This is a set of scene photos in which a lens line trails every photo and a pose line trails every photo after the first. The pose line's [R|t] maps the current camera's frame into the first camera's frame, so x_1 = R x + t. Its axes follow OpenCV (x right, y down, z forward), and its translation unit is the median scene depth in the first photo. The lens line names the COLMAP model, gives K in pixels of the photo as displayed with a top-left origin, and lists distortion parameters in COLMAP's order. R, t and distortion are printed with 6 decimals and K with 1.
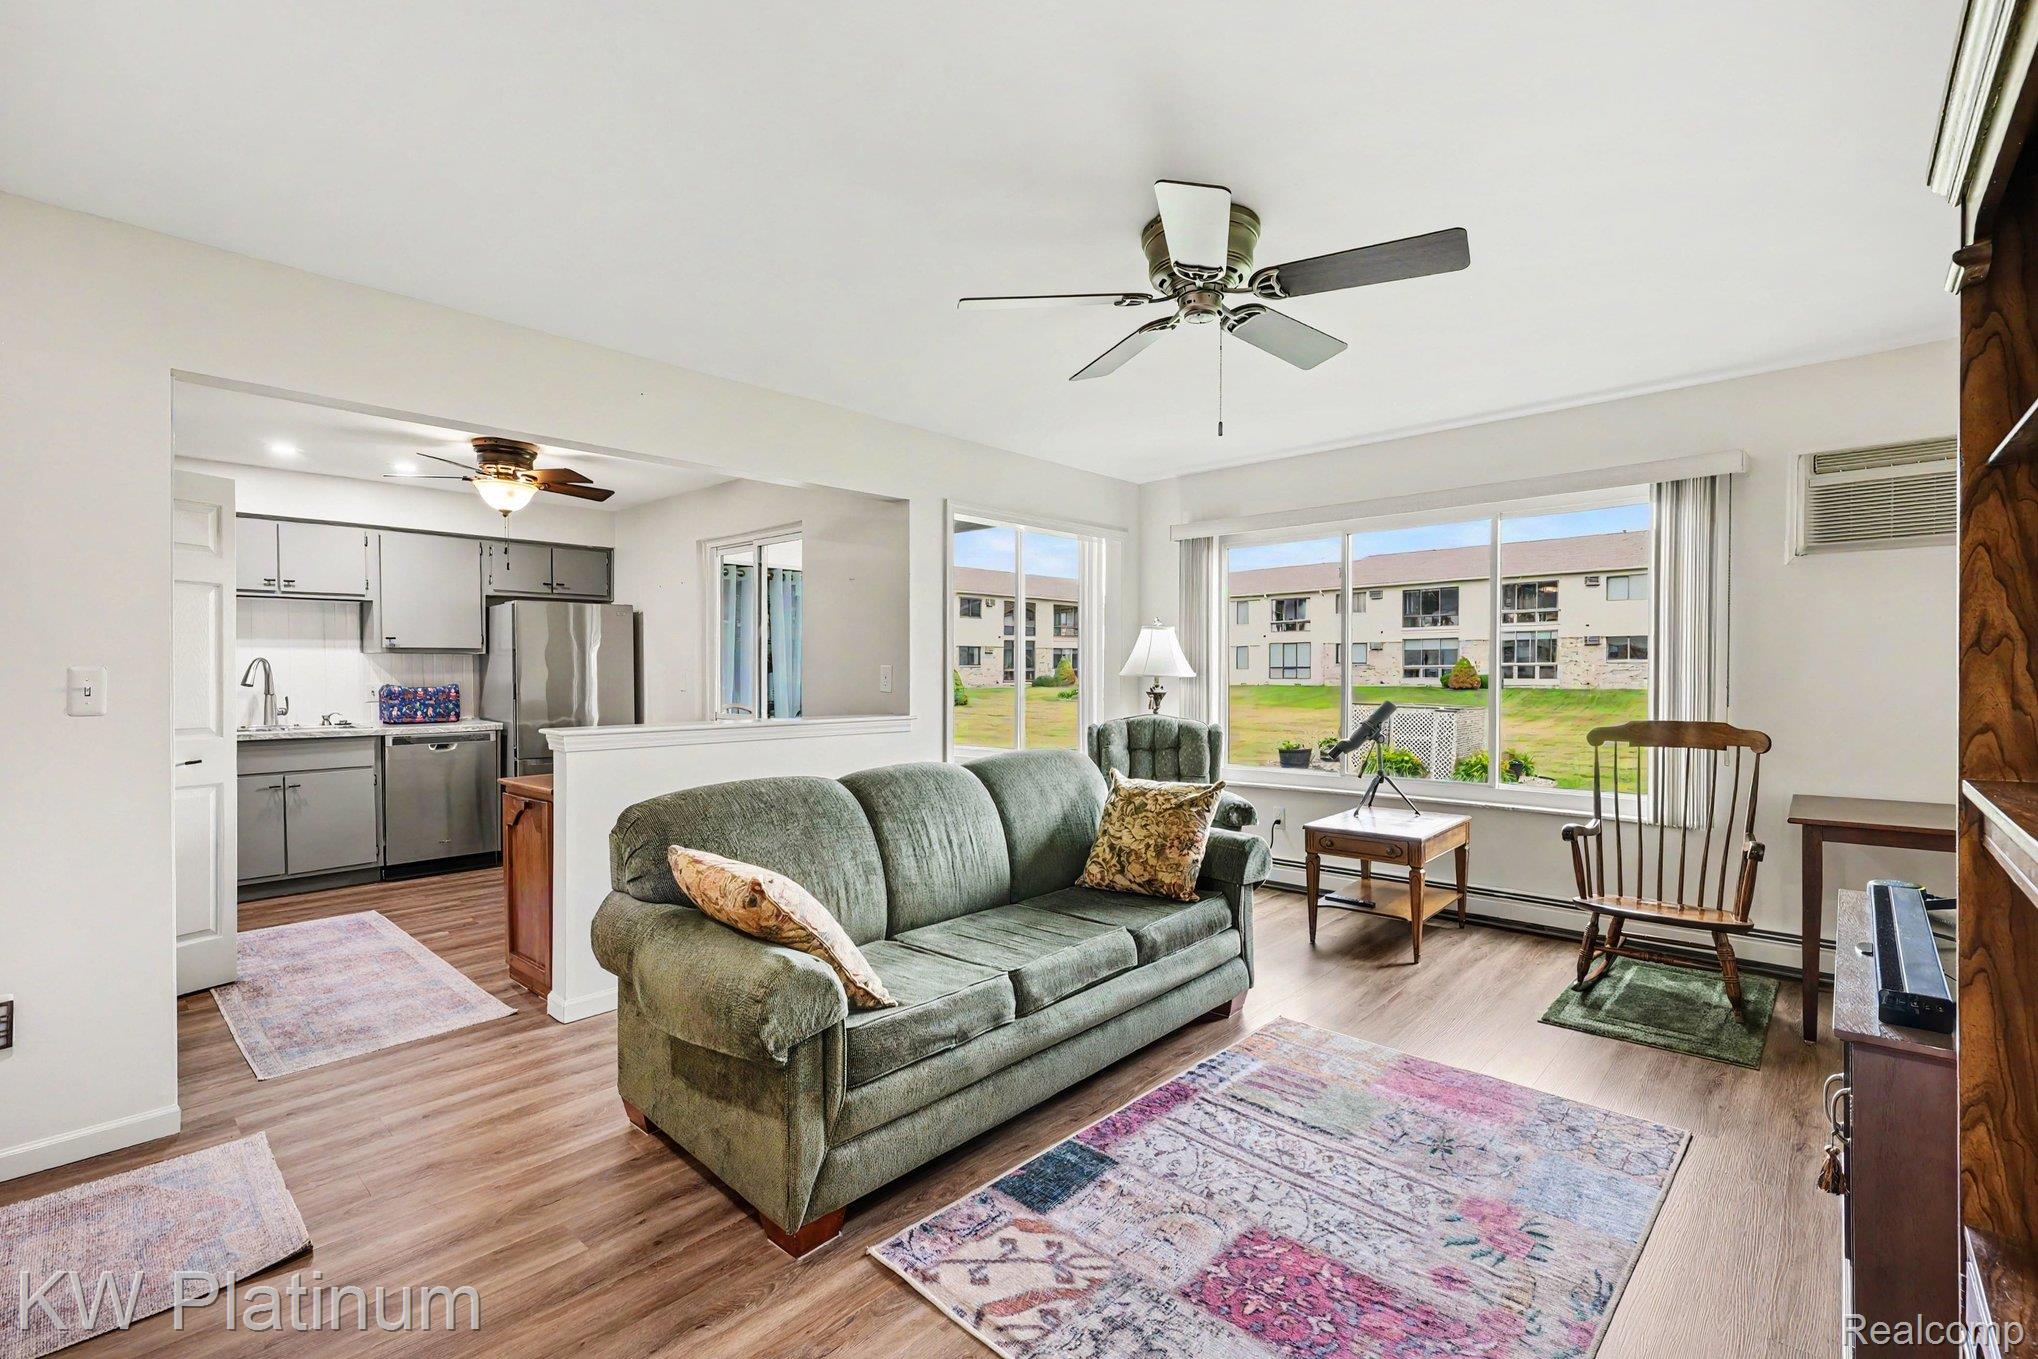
lens RADIAL K [[892.5, 0, 1011.5], [0, 892.5, 667.3], [0, 0, 1]] dist [0.004710, 0.000126]
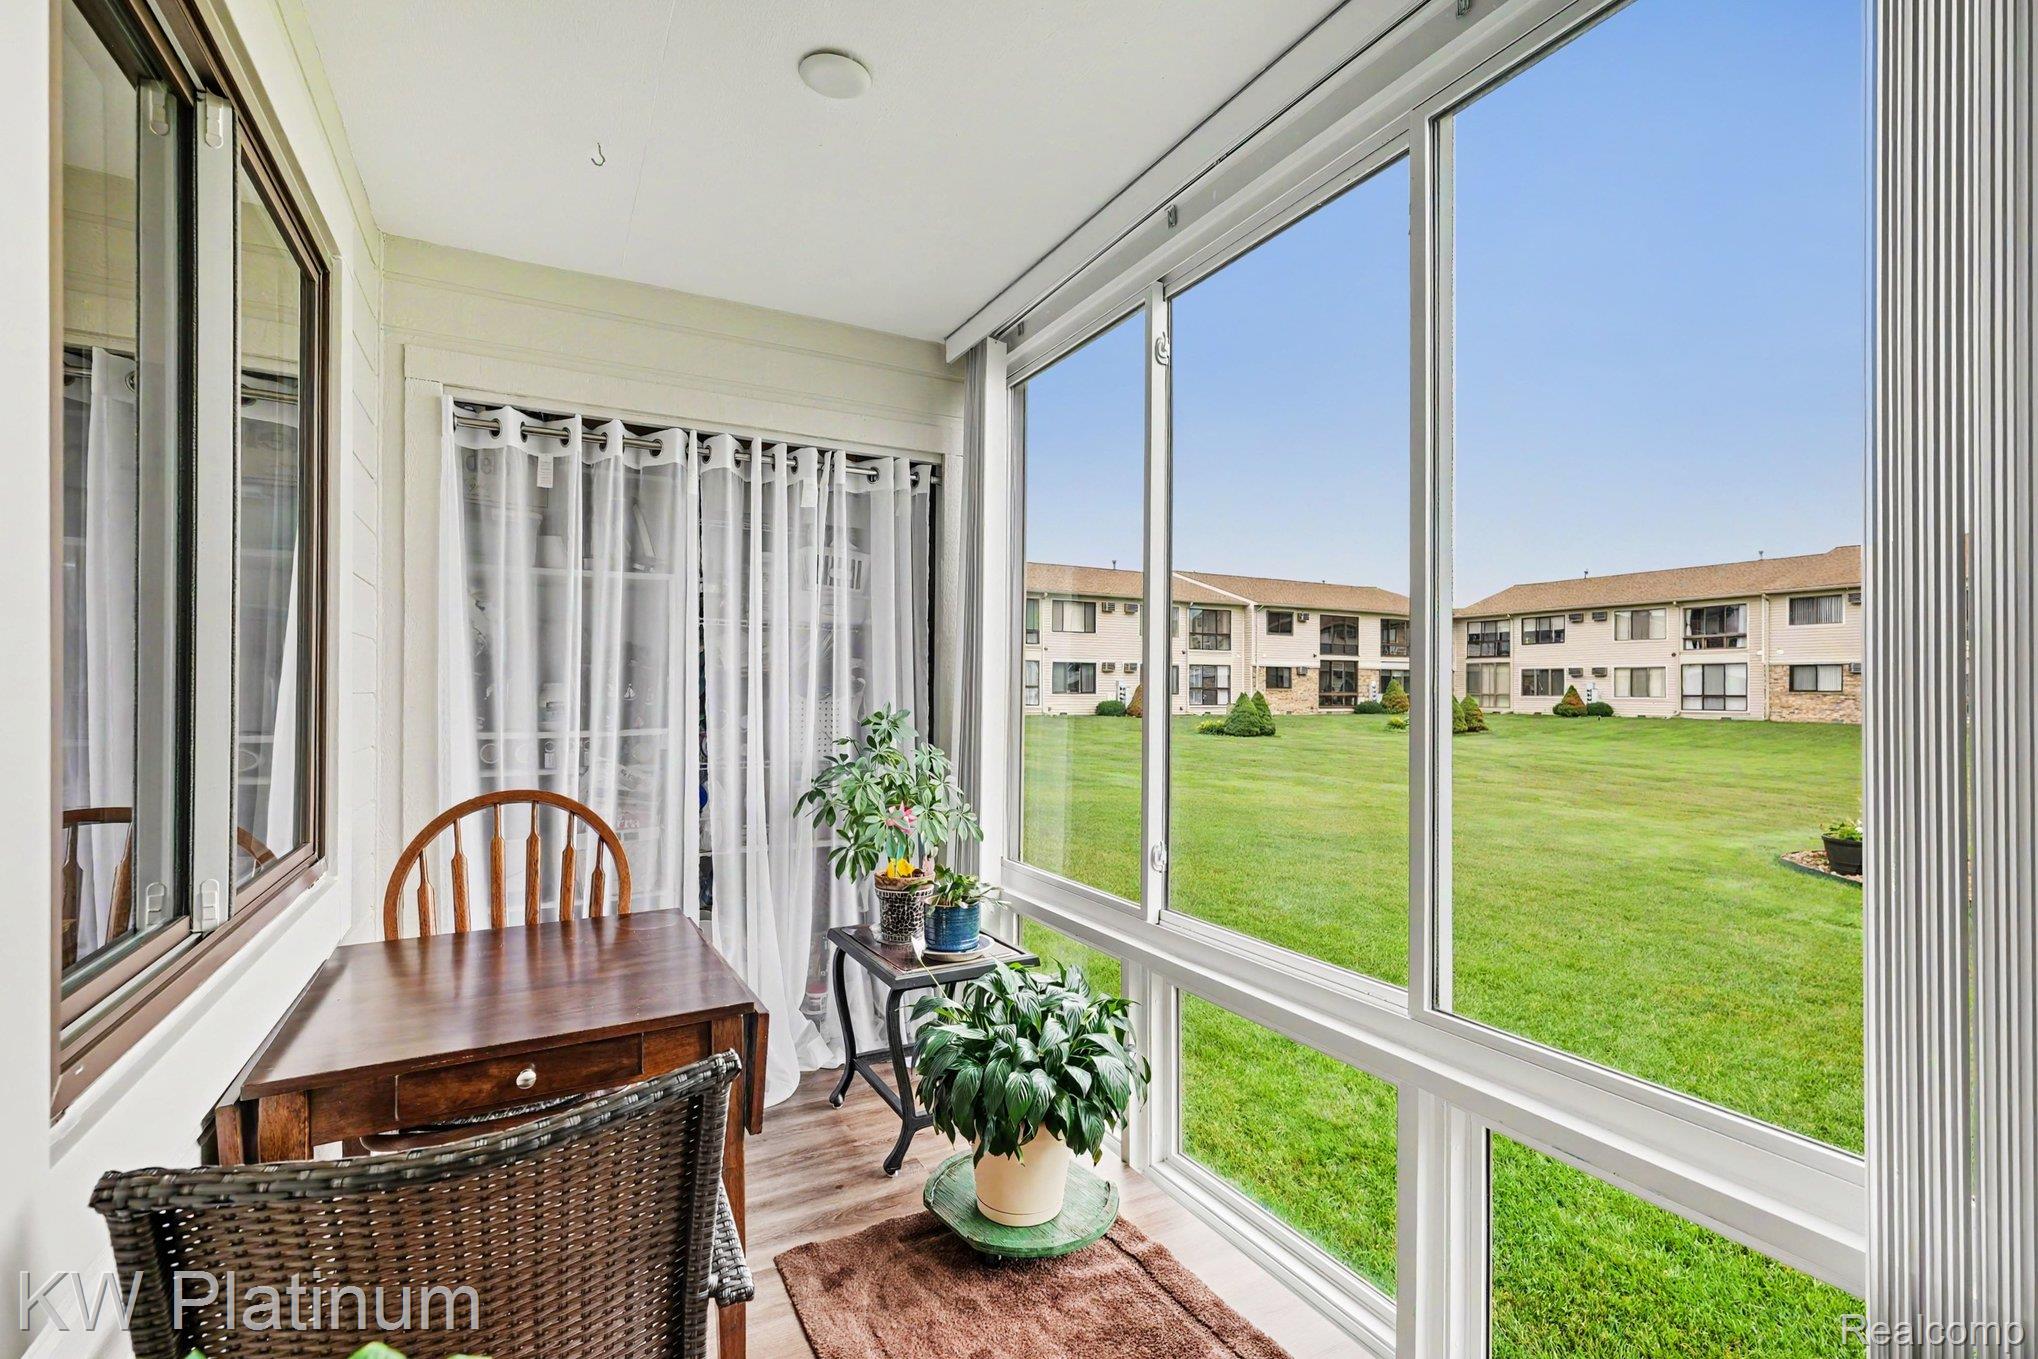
lens RADIAL K [[892.5, 0, 1003.0], [0, 892.5, 678.4], [0, 0, 1]] dist [0.004710, 0.000126]
pose [[0.939573, 0.005199, -0.342309, -0.000567], [-0.009584, 0.999892, -0.011121, -0.000053], [0.342214, 0.013730, 0.939522, 0.102671]]
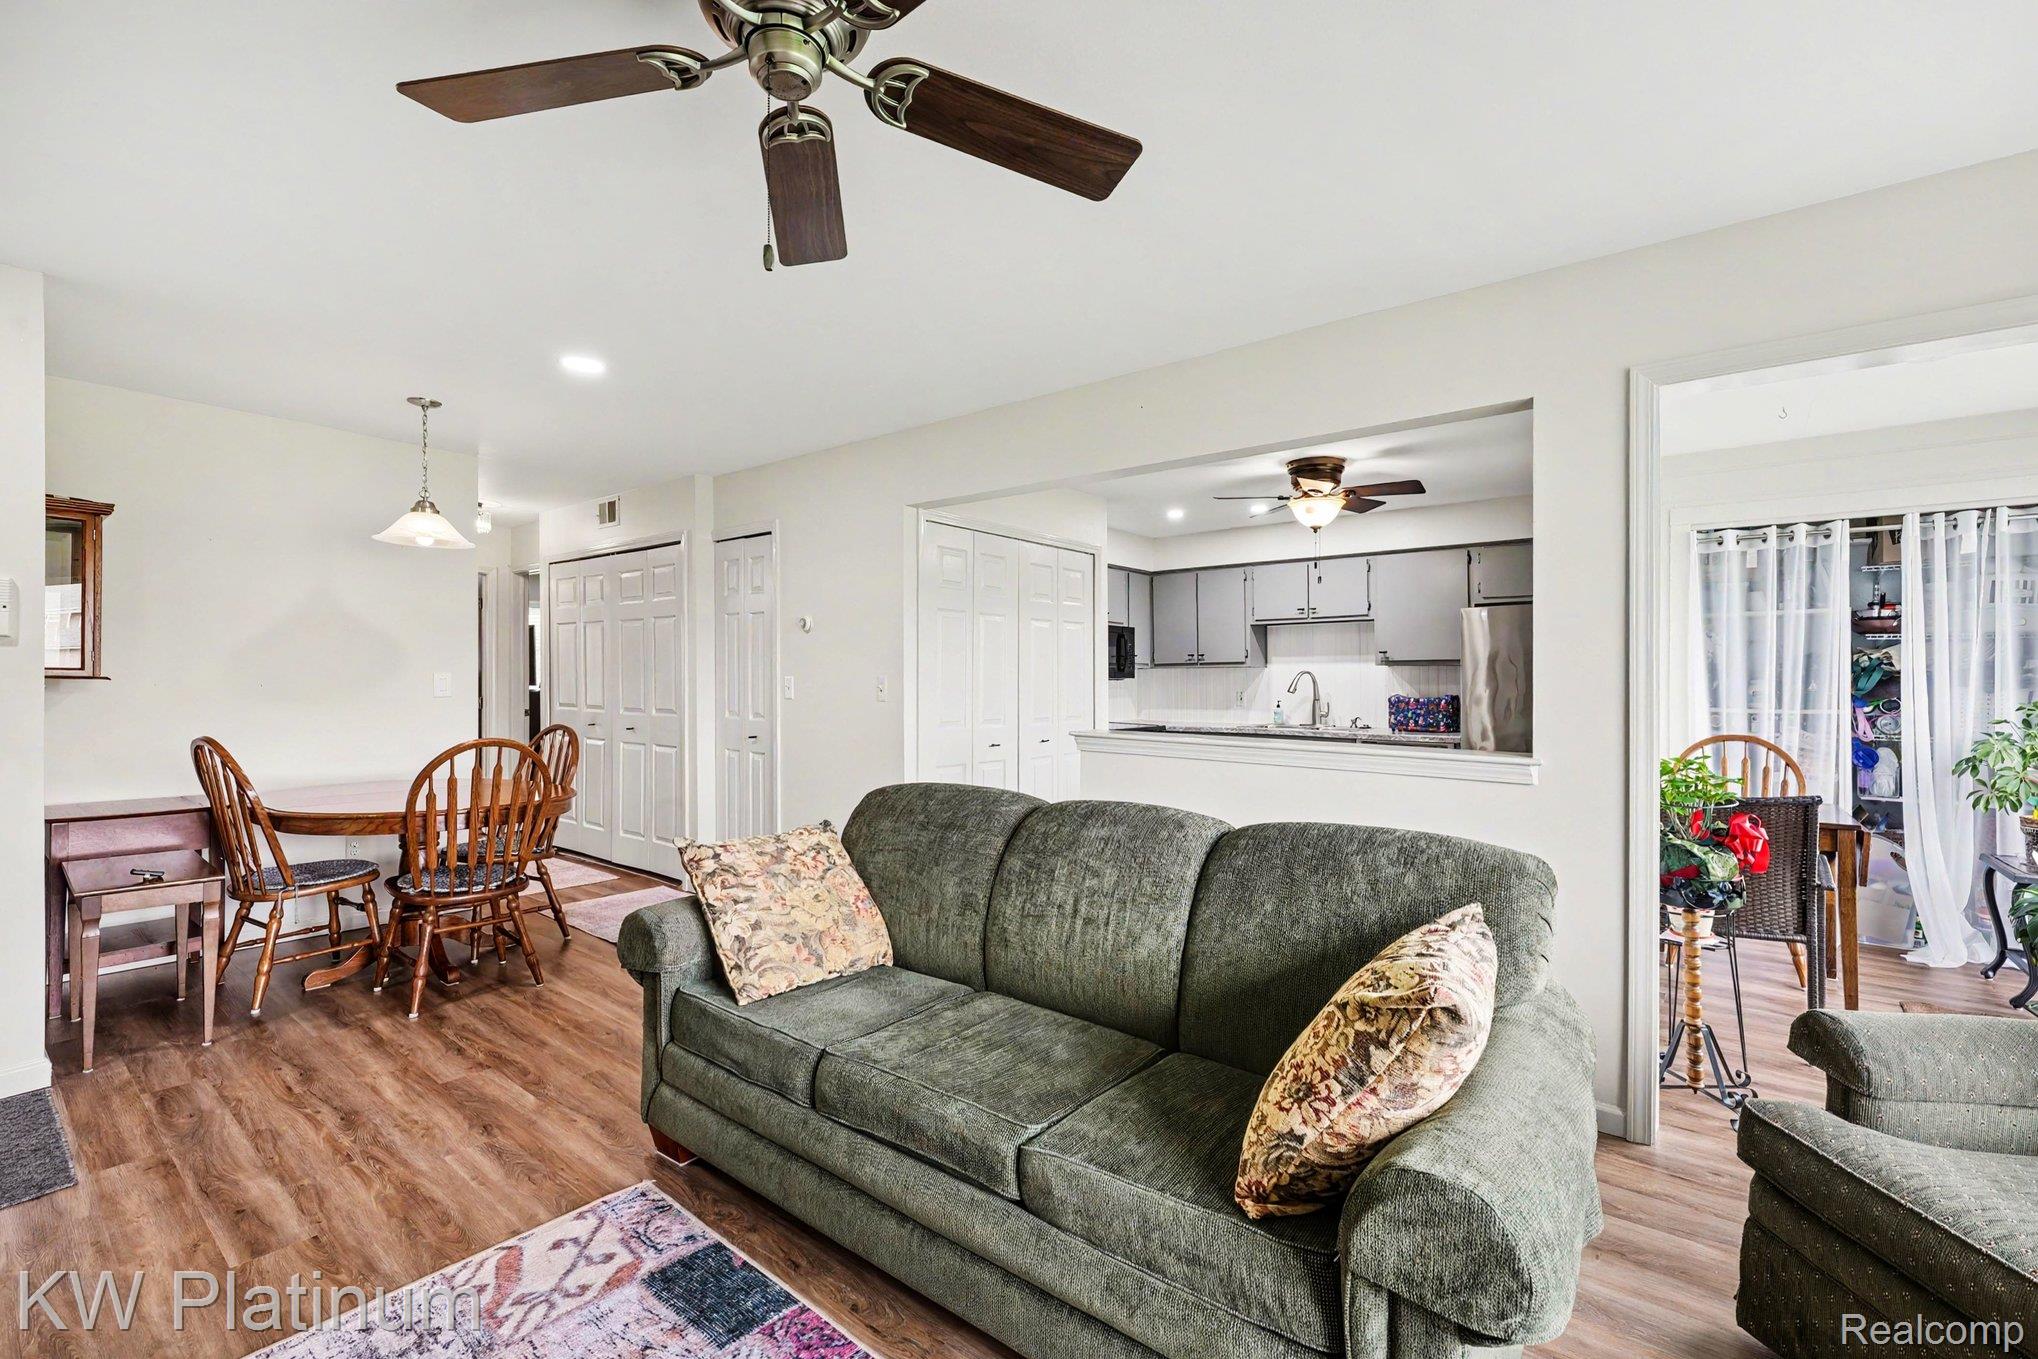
lens RADIAL K [[892.5, 0, 1057.0], [0, 892.5, 684.8], [0, 0, 1]] dist [0.004710, 0.000126]
pose [[0.091432, 0.010105, -0.995760, 0.043932], [-0.008445, 0.999920, 0.009372, 0.000114], [0.995775, 0.007552, 0.091511, 0.060764]]
